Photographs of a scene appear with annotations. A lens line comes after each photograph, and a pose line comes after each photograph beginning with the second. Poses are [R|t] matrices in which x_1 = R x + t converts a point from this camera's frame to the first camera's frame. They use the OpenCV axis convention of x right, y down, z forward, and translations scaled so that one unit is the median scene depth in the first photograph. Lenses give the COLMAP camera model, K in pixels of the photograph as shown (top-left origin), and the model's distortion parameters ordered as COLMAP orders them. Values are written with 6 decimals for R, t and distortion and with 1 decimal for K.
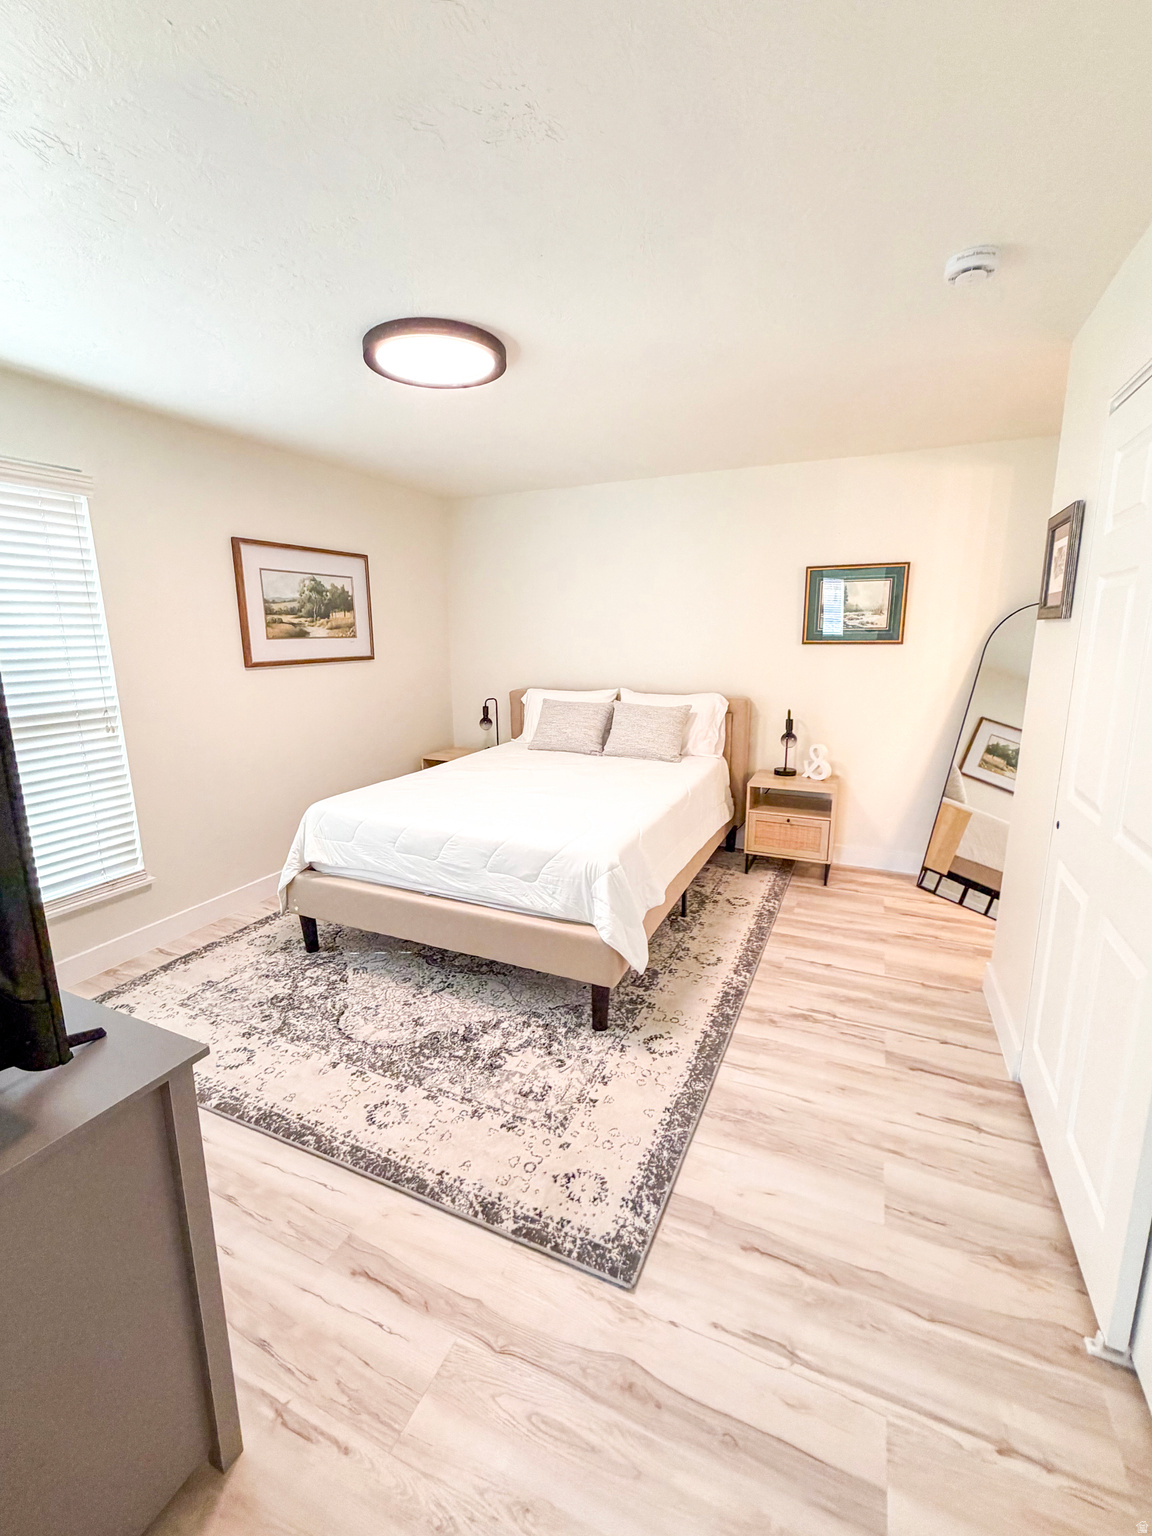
lens RADIAL K [[623.3, 0, 590.0], [0, 623.3, 764.3], [0, 0, 1]] dist [-0.001609, 0.000732]
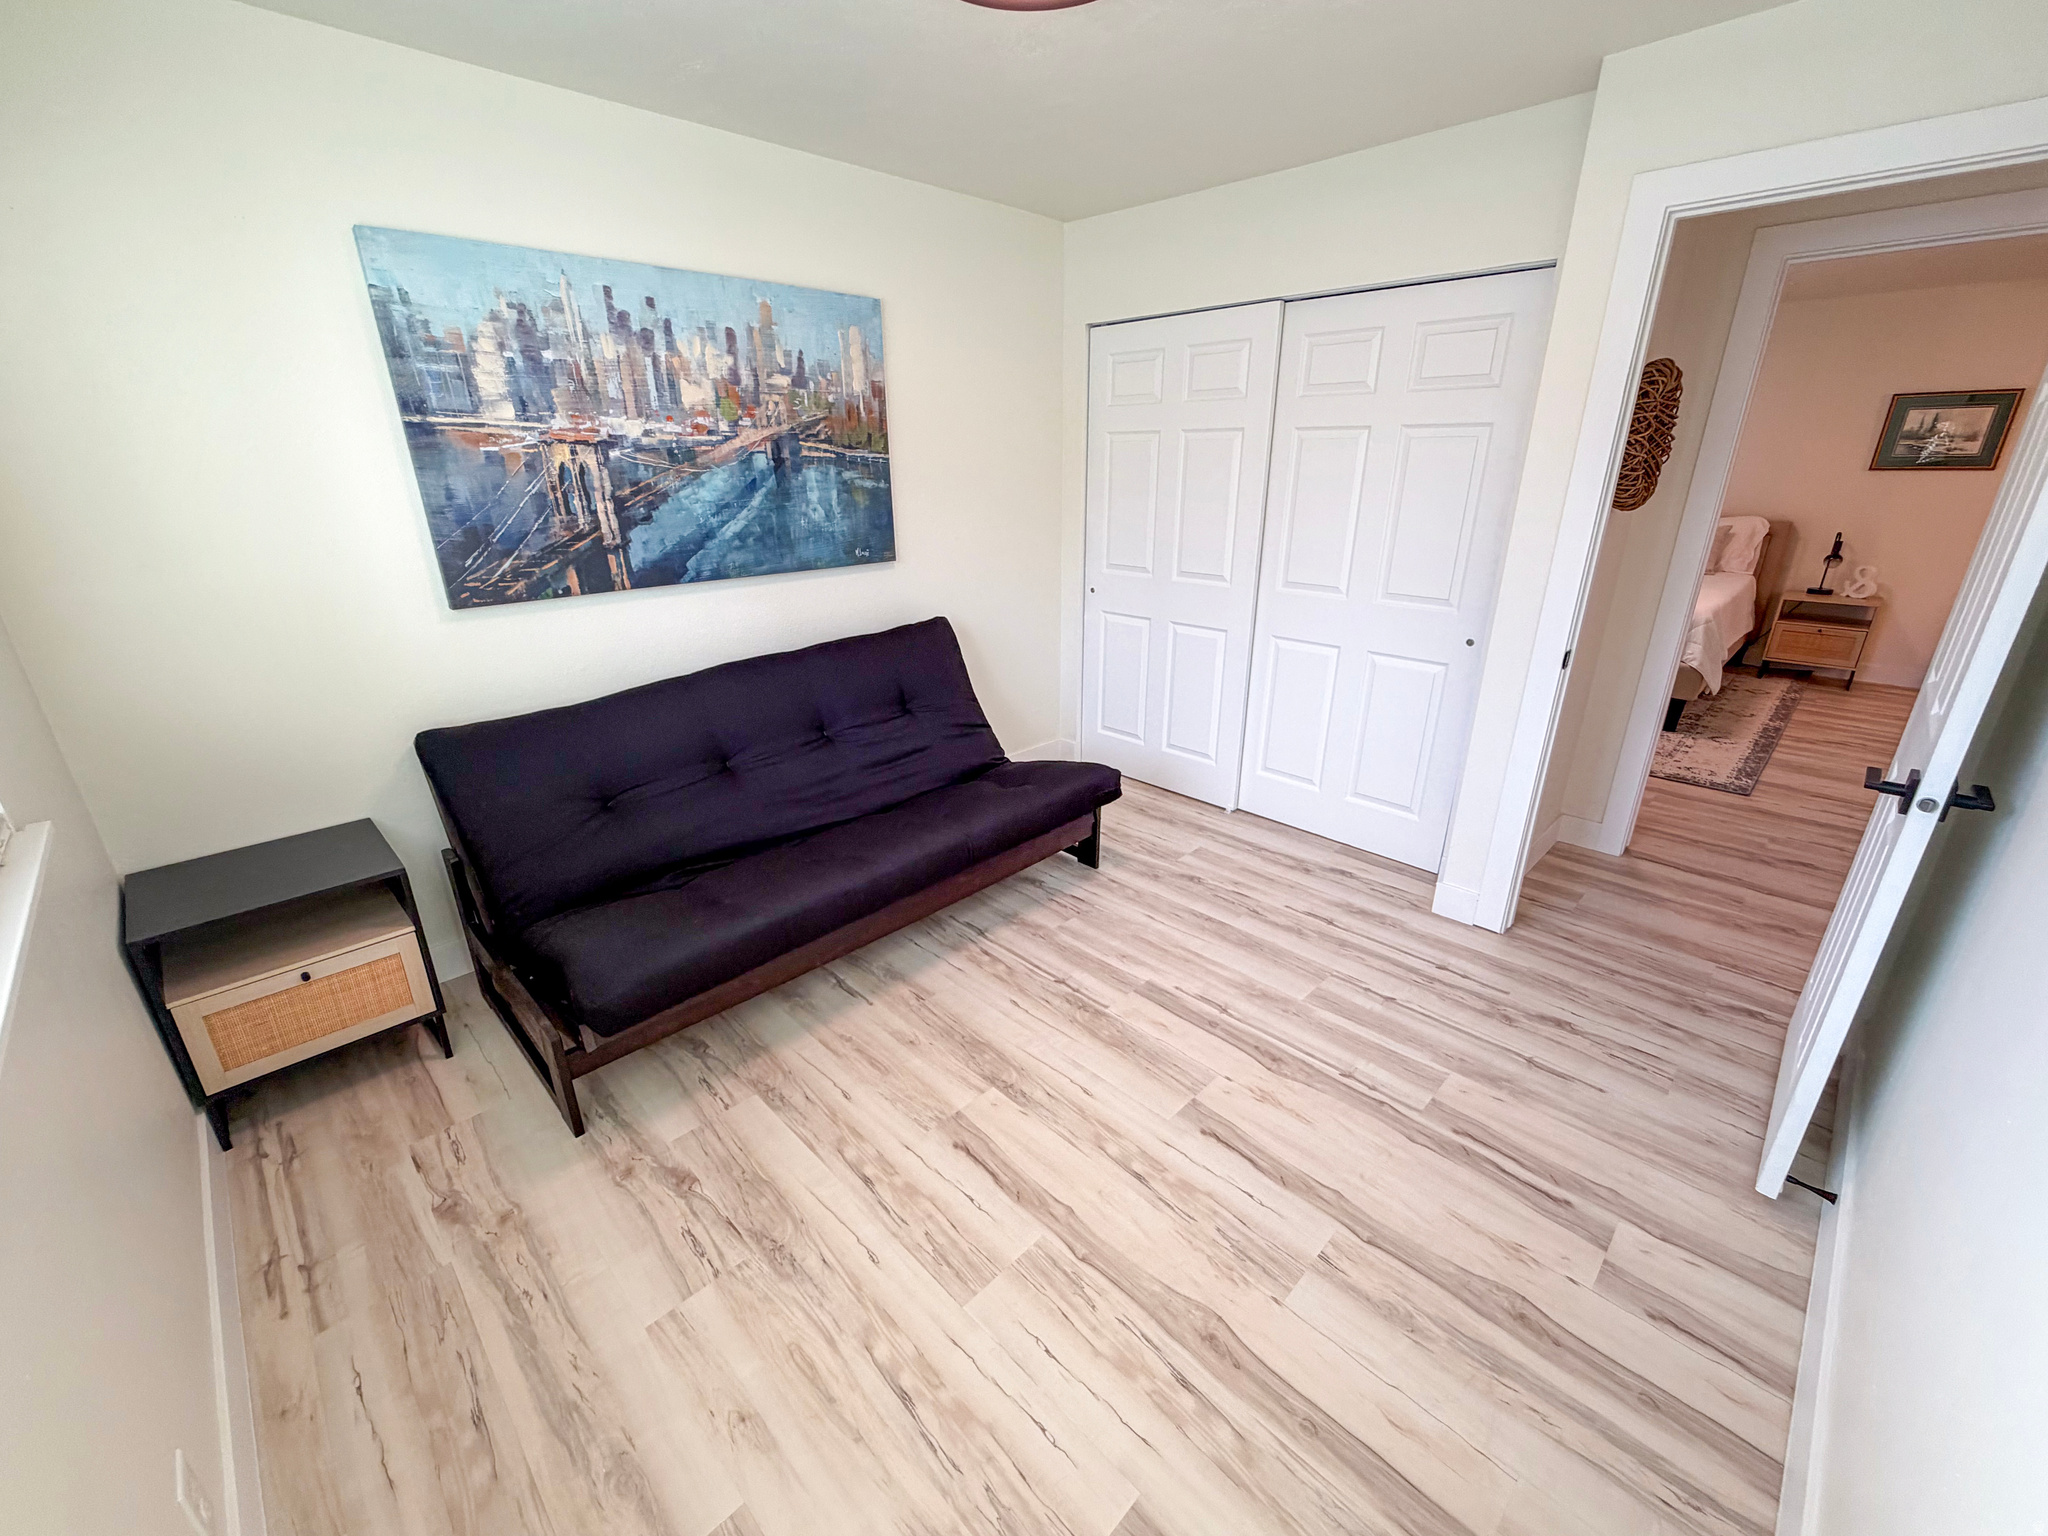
lens RADIAL K [[831.1, 0, 1034.5], [0, 831.1, 775.1], [0, 0, 1]] dist [-0.001609, 0.000732]
pose [[0.939356, 0.128544, -0.317942, -0.505271], [-0.077117, 0.982527, 0.169394, 0.199175], [0.334161, -0.134603, 0.932855, -0.914666]]
